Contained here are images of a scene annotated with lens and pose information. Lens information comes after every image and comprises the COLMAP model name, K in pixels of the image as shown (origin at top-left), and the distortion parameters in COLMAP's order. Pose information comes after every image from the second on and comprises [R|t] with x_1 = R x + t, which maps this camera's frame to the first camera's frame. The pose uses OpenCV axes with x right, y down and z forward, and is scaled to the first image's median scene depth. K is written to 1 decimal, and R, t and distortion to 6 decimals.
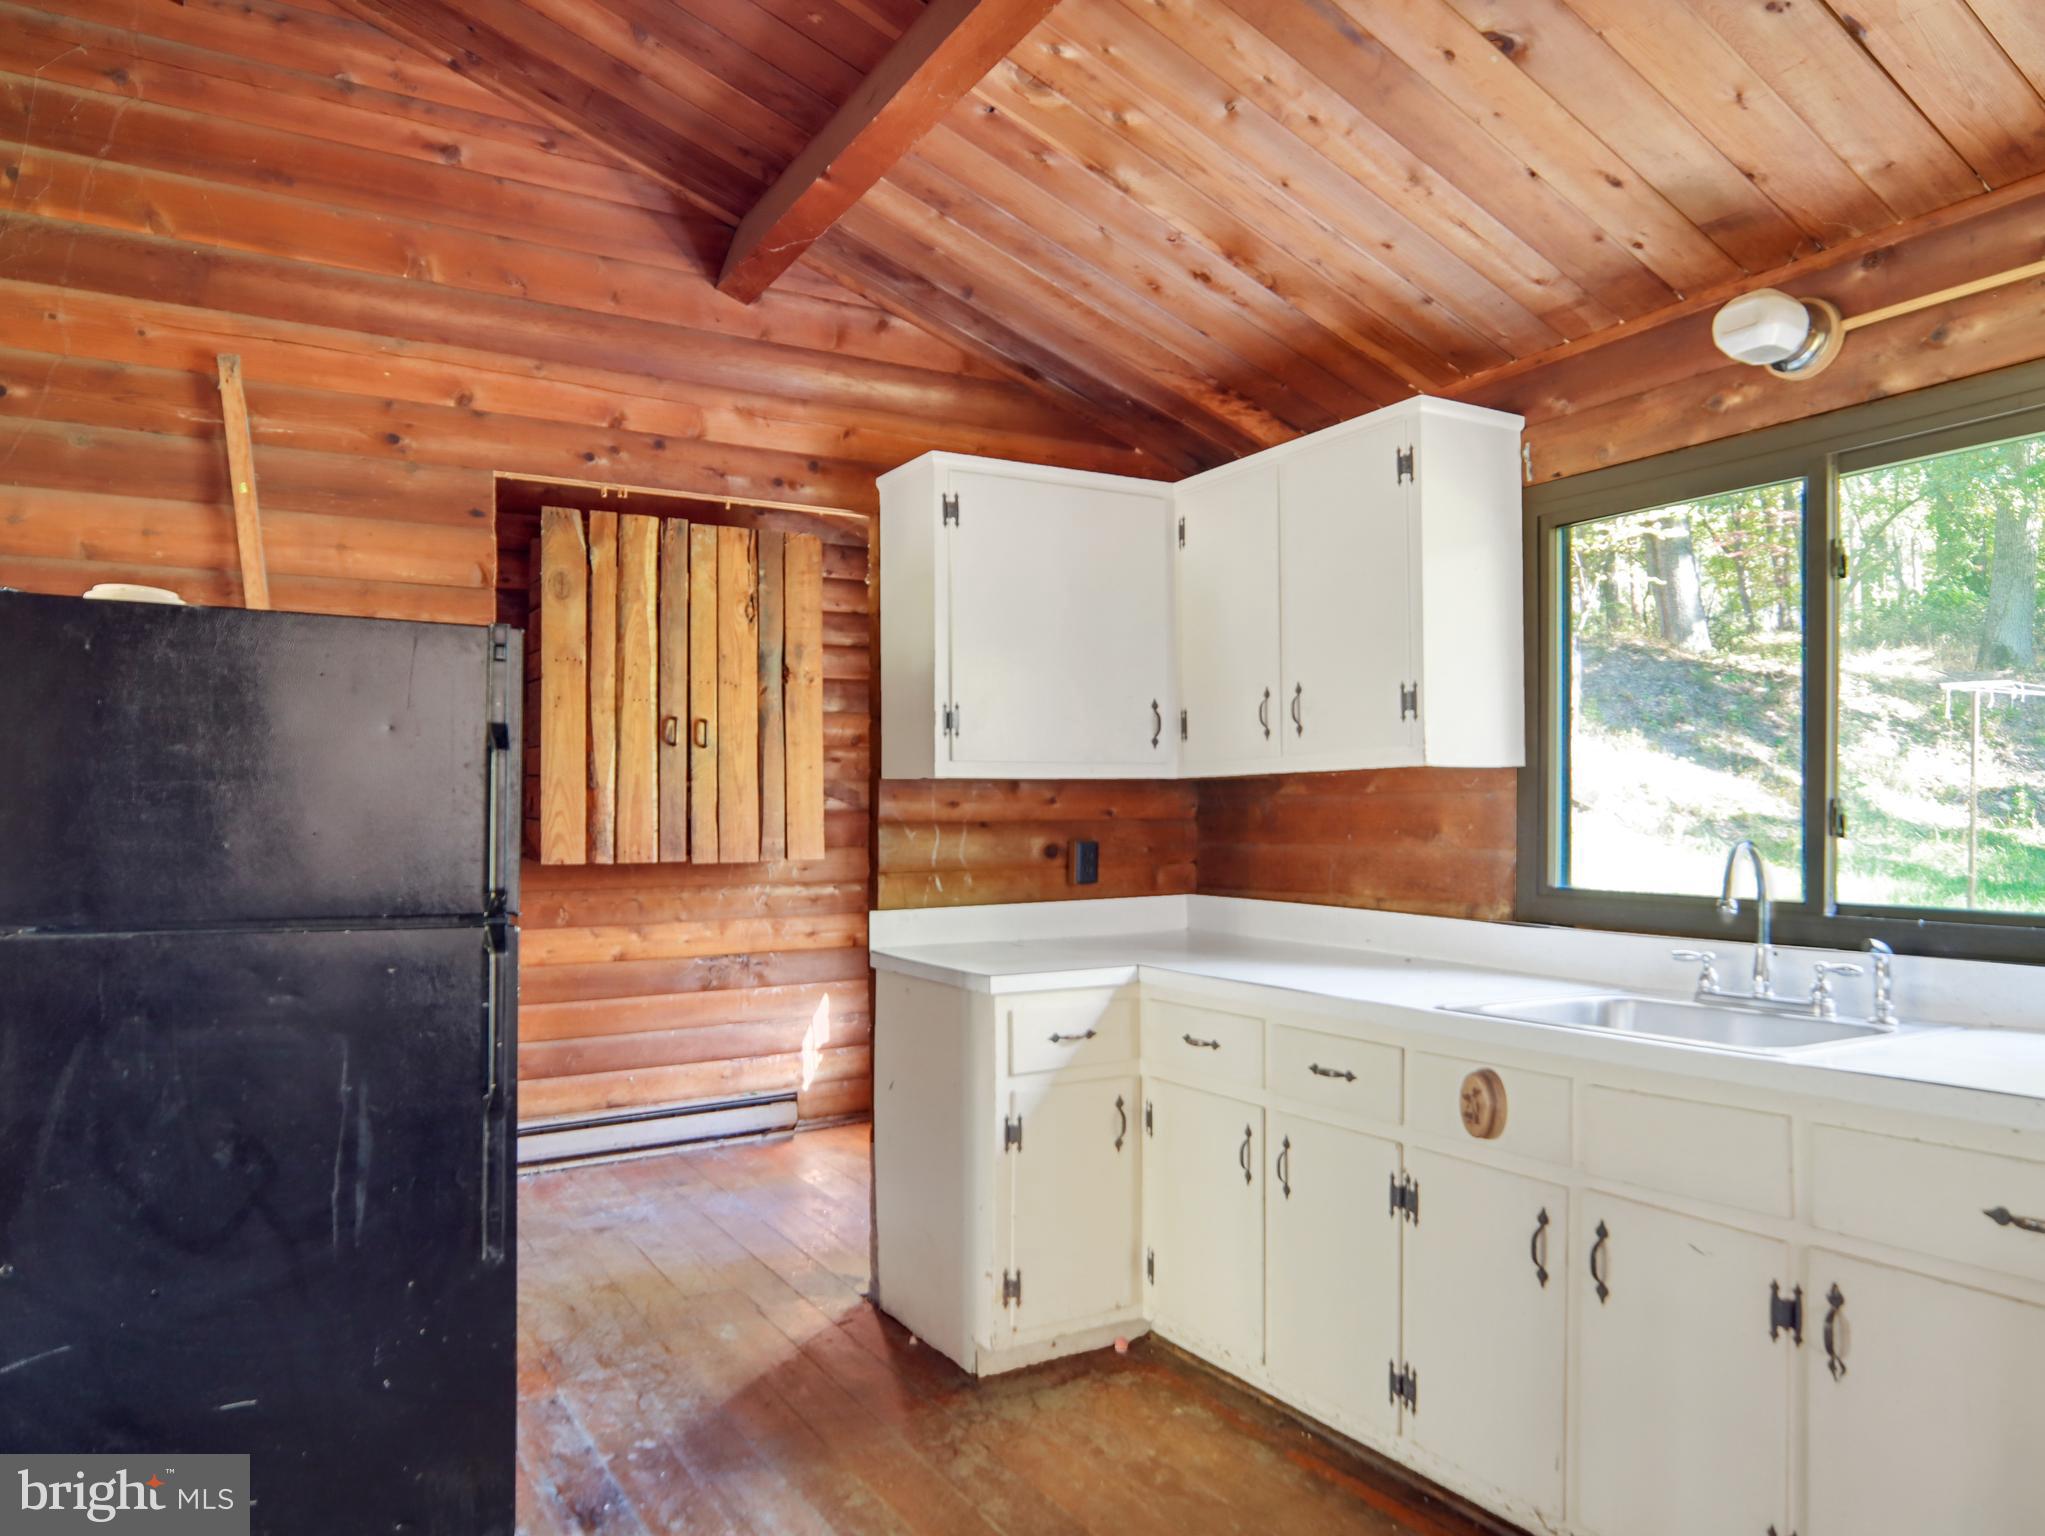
lens RADIAL K [[1331.0, 0, 1023.7], [0, 1331.0, 815.1], [0, 0, 1]] dist [-0.039783, 0.004909]
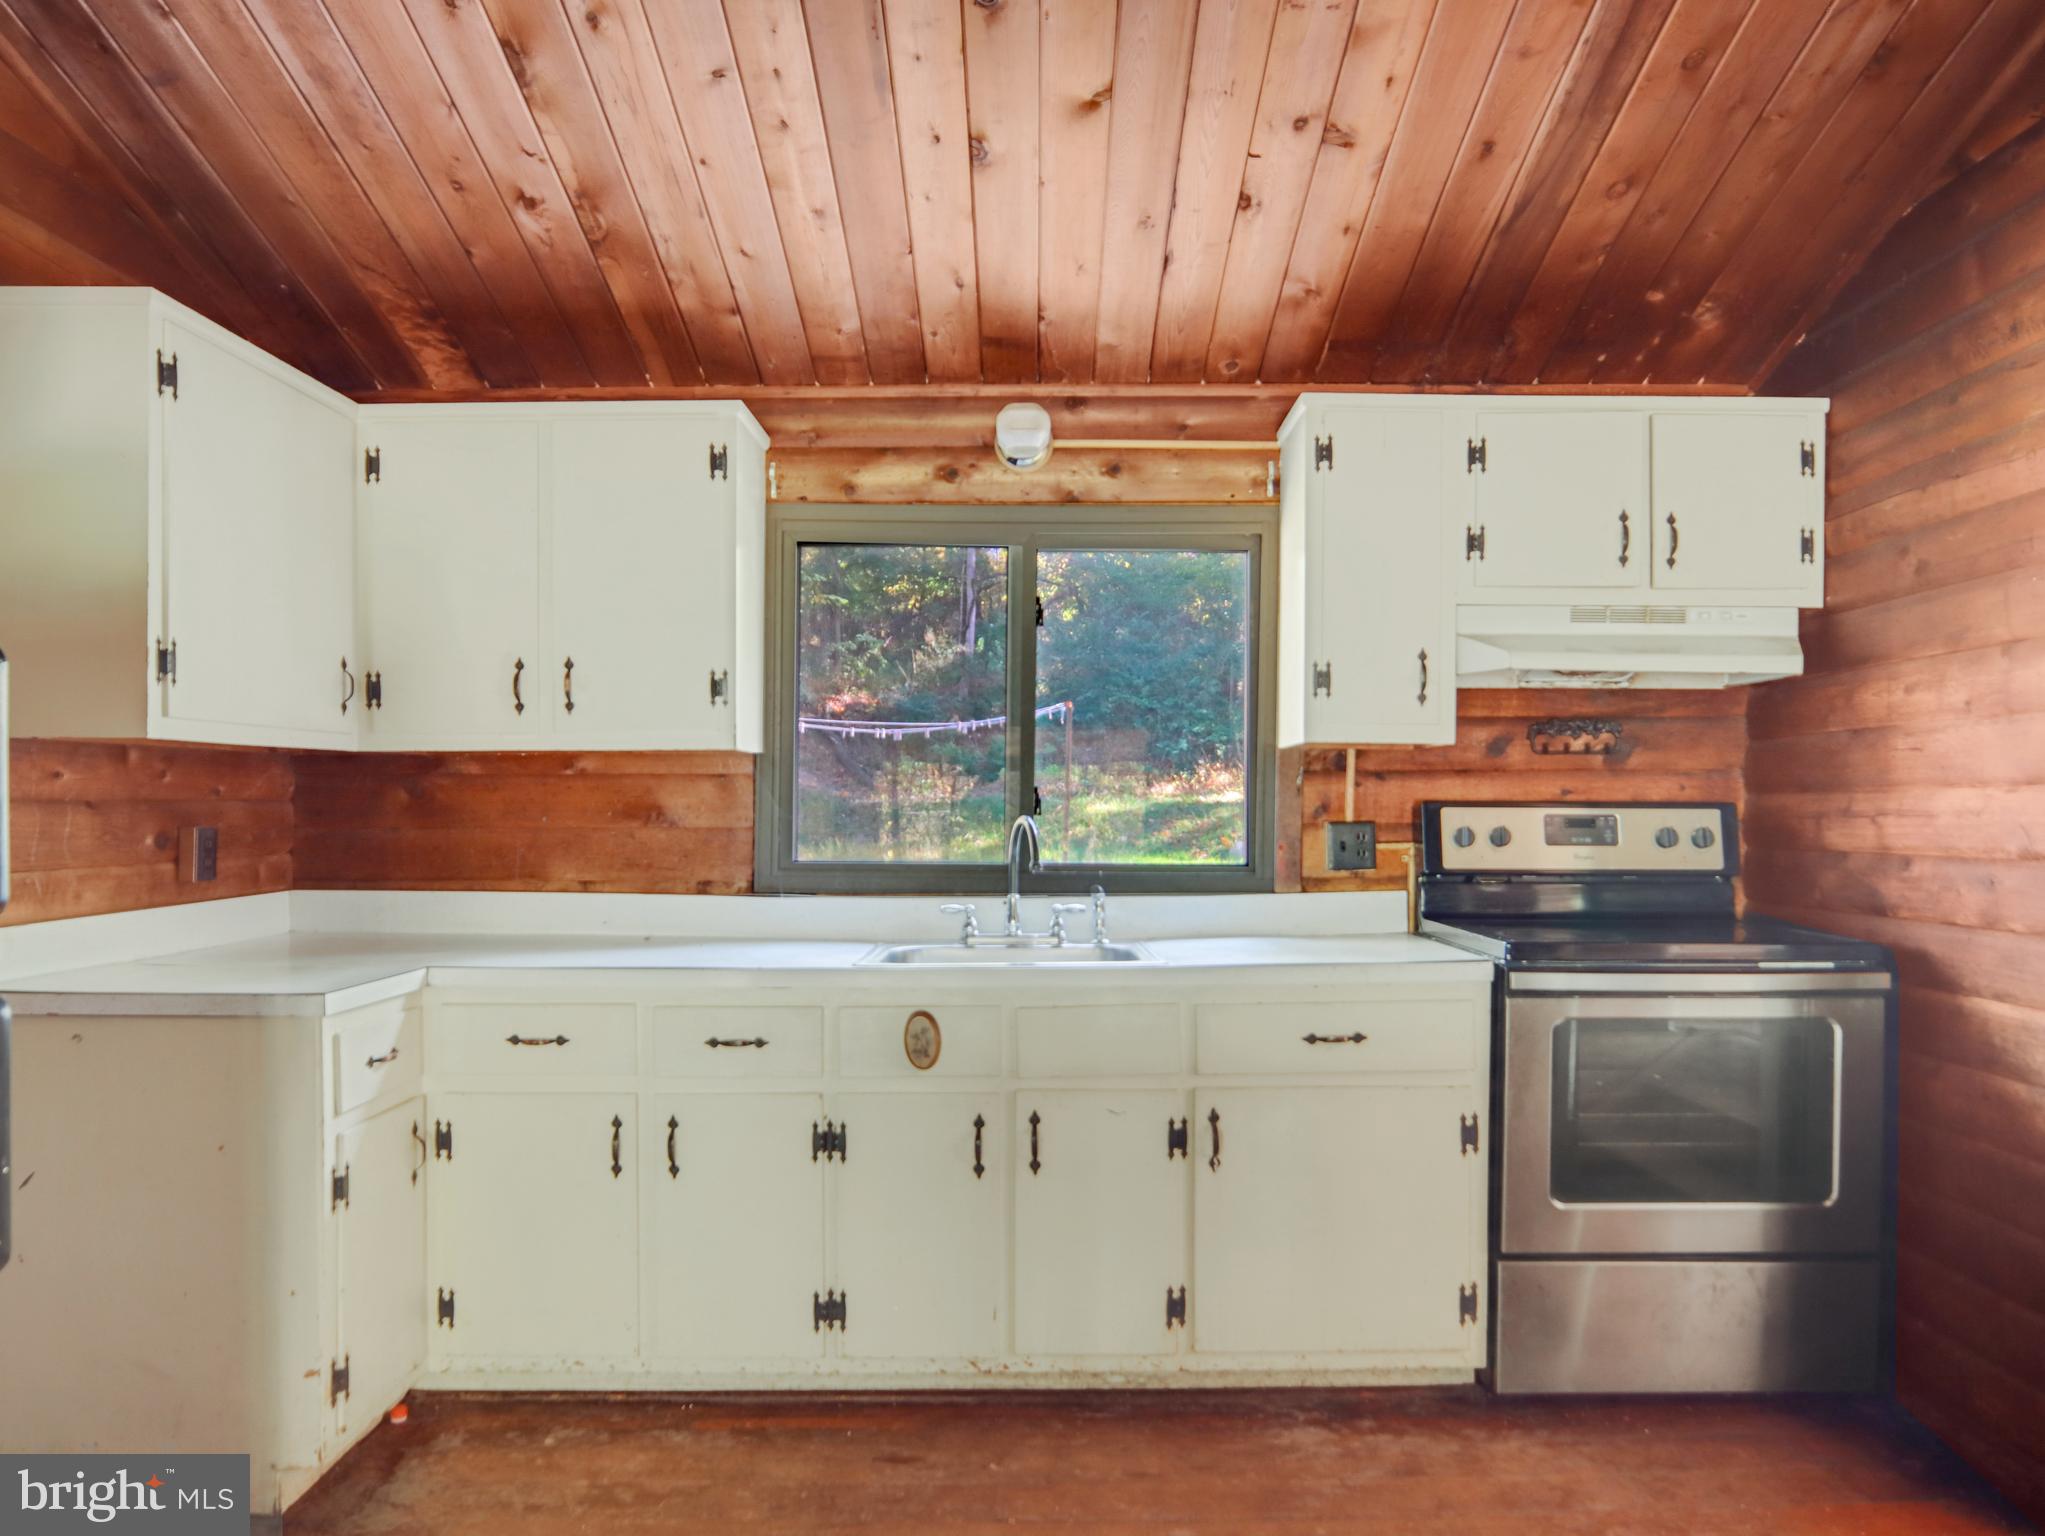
lens RADIAL K [[1367.0, 0, 1014.8], [0, 1367.0, 825.7], [0, 0, 1]] dist [-0.058081, 0.045971]
pose [[0.512651, -0.006189, 0.858575, -0.499616], [-0.004891, 0.999937, 0.010129, 0.011044], [-0.858583, -0.009392, 0.512588, 0.234352]]
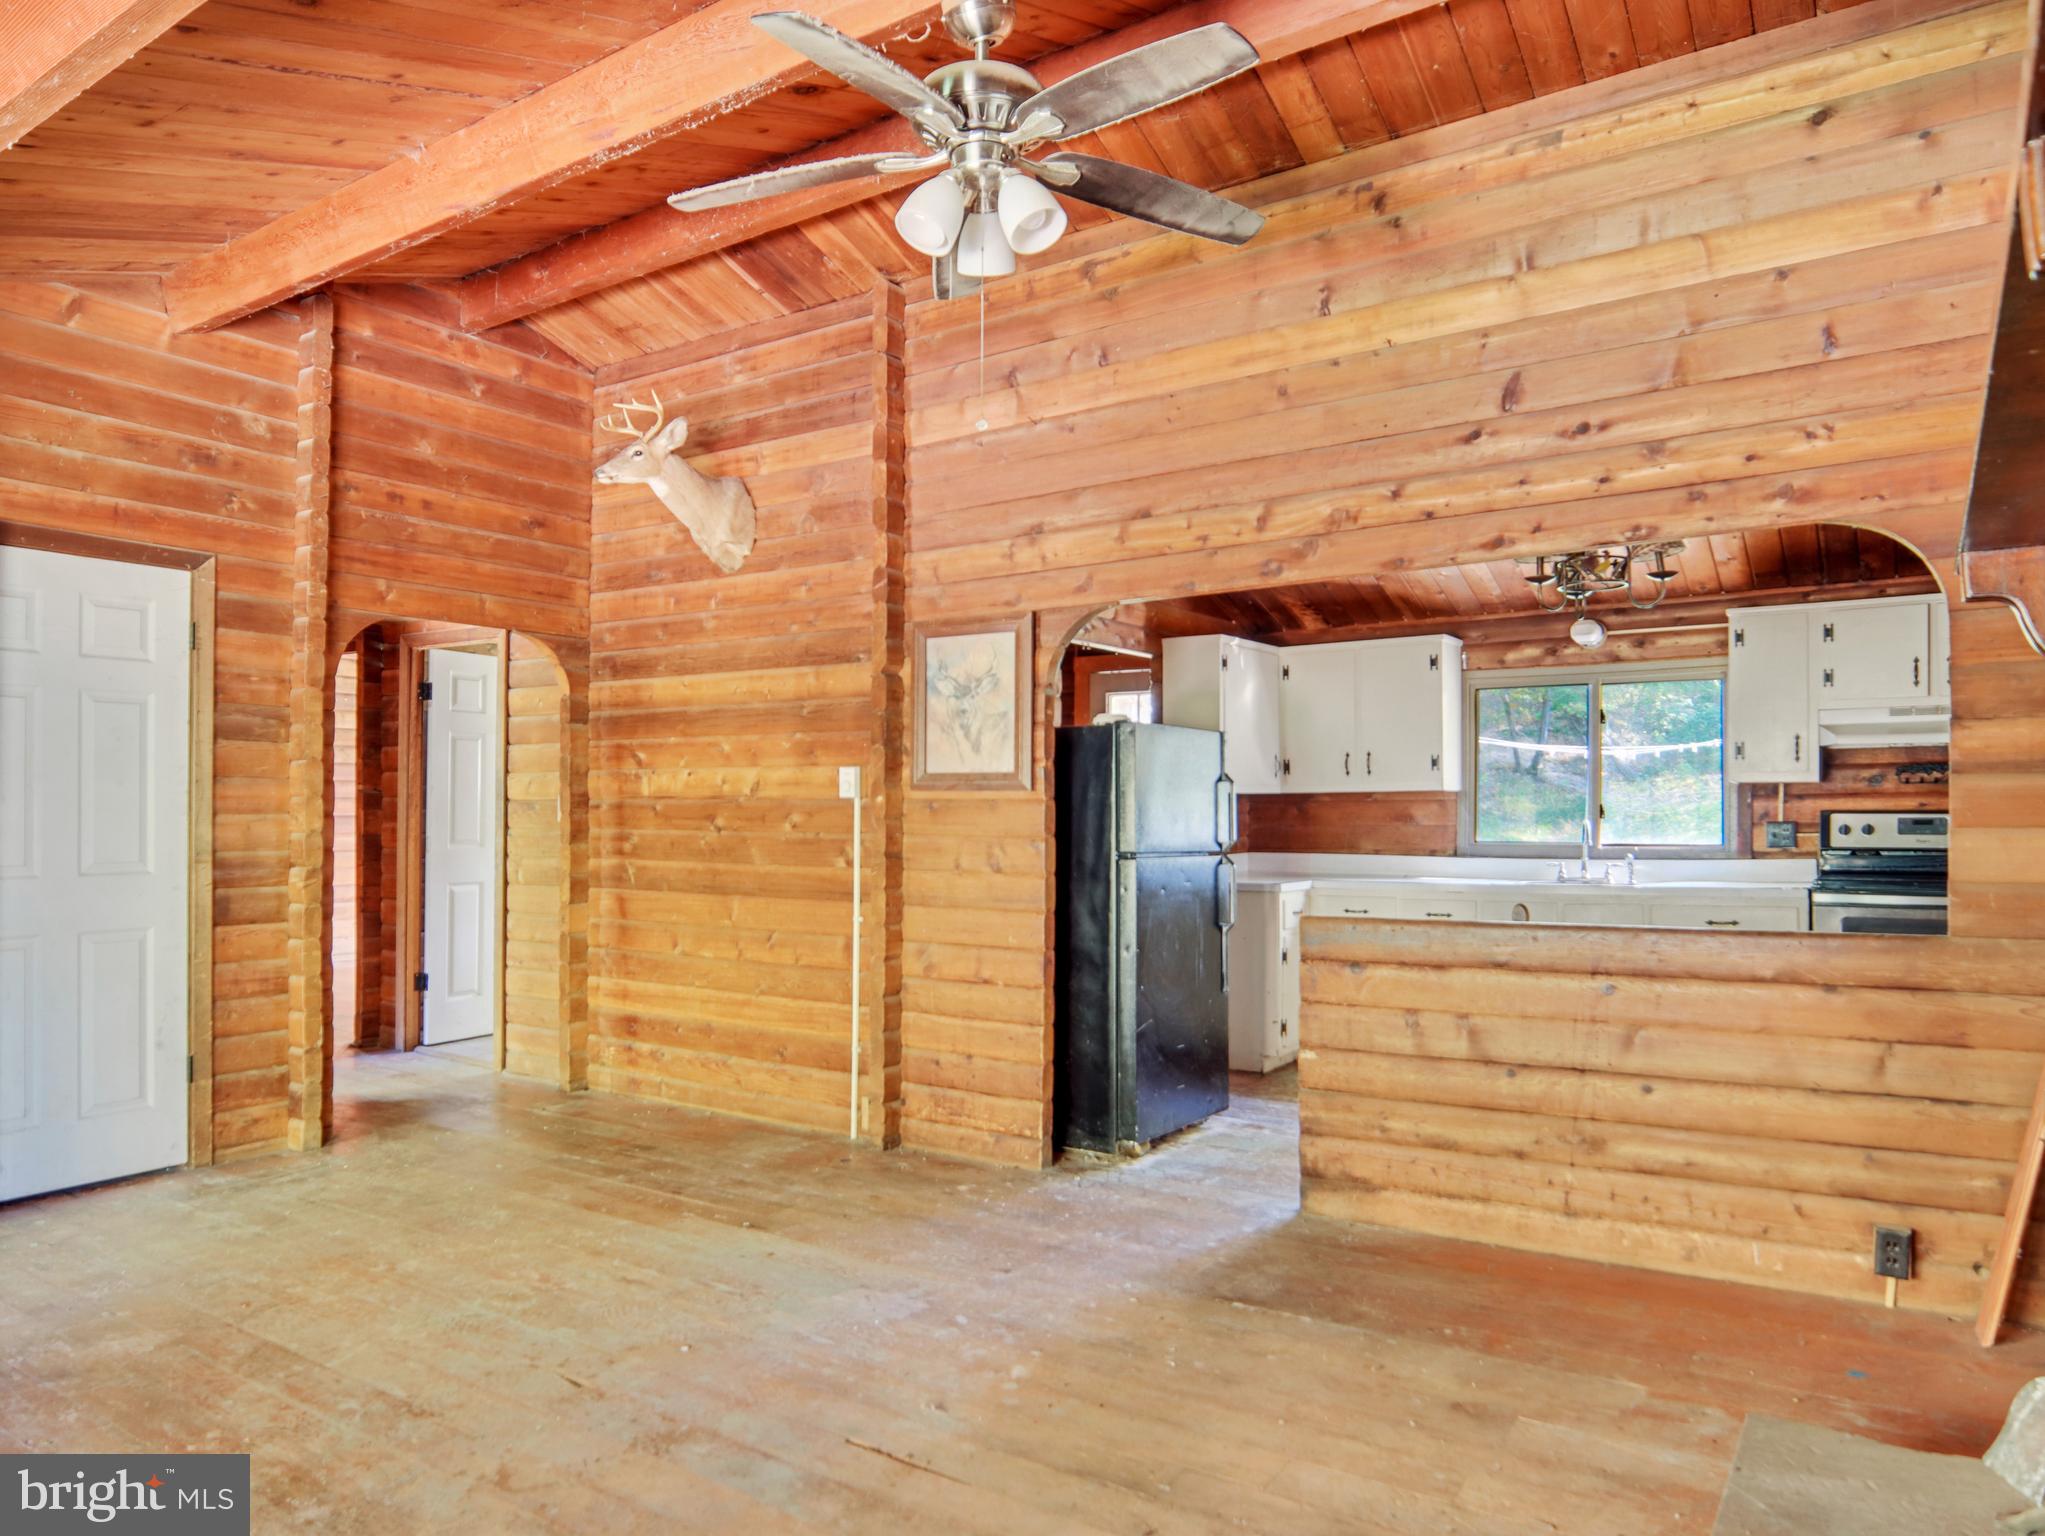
lens RADIAL K [[1294.9, 0, 986.6], [0, 1294.9, 803.9], [0, 0, 1]] dist [-0.021554, -0.001614]
pose [[0.910612, 0.004349, 0.413240, -1.340665], [-0.000778, 0.999961, -0.008808, 0.008227], [-0.413262, 0.007699, 0.910580, -0.739517]]
